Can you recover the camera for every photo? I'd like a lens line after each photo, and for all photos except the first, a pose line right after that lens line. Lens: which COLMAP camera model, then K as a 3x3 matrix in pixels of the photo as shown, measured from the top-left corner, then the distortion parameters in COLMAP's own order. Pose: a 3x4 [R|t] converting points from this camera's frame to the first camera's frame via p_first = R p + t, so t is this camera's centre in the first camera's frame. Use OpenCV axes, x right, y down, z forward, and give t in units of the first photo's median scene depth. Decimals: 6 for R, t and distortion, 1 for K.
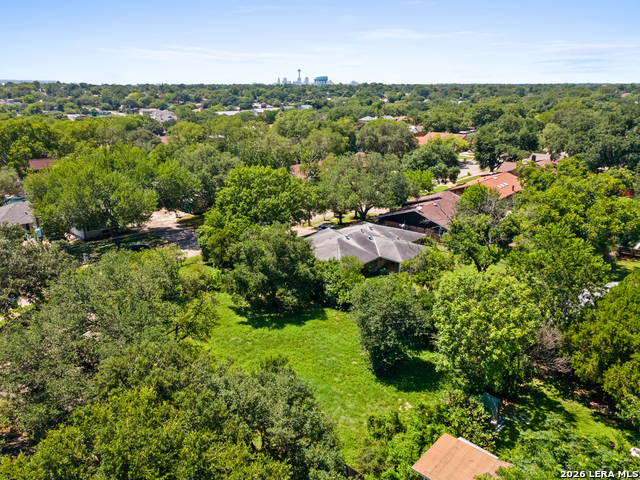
lens RADIAL K [[474.3, 0, 316.0], [0, 474.3, 240.6], [0, 0, 1]] dist [0.040755, 0.002020]
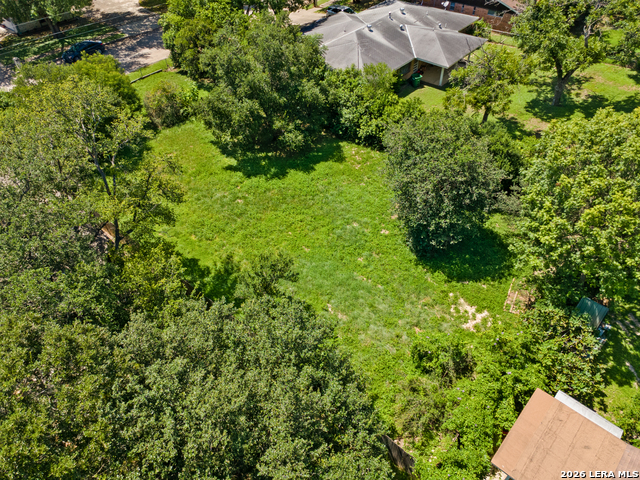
lens RADIAL K [[467.3, 0, 316.9], [0, 467.3, 242.4], [0, 0, 1]] dist [0.040575, 0.001118]
pose [[0.999634, -0.019871, -0.018364, -0.008354], [0.025900, 0.899065, 0.437049, -0.036517], [0.007826, -0.437364, 0.899250, 0.283948]]
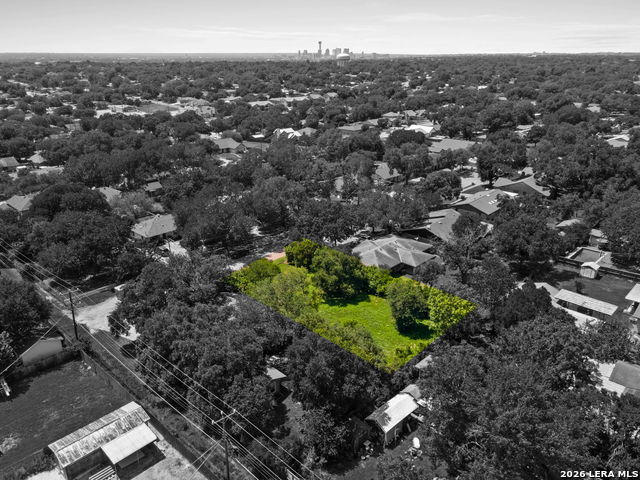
lens RADIAL K [[467.3, 0, 316.9], [0, 467.3, 242.4], [0, 0, 1]] dist [0.040575, 0.001118]
pose [[0.999173, 0.008691, -0.039732, -0.105071], [-0.006392, 0.998318, 0.057617, -0.145251], [0.040166, -0.057316, 0.997548, -0.691601]]
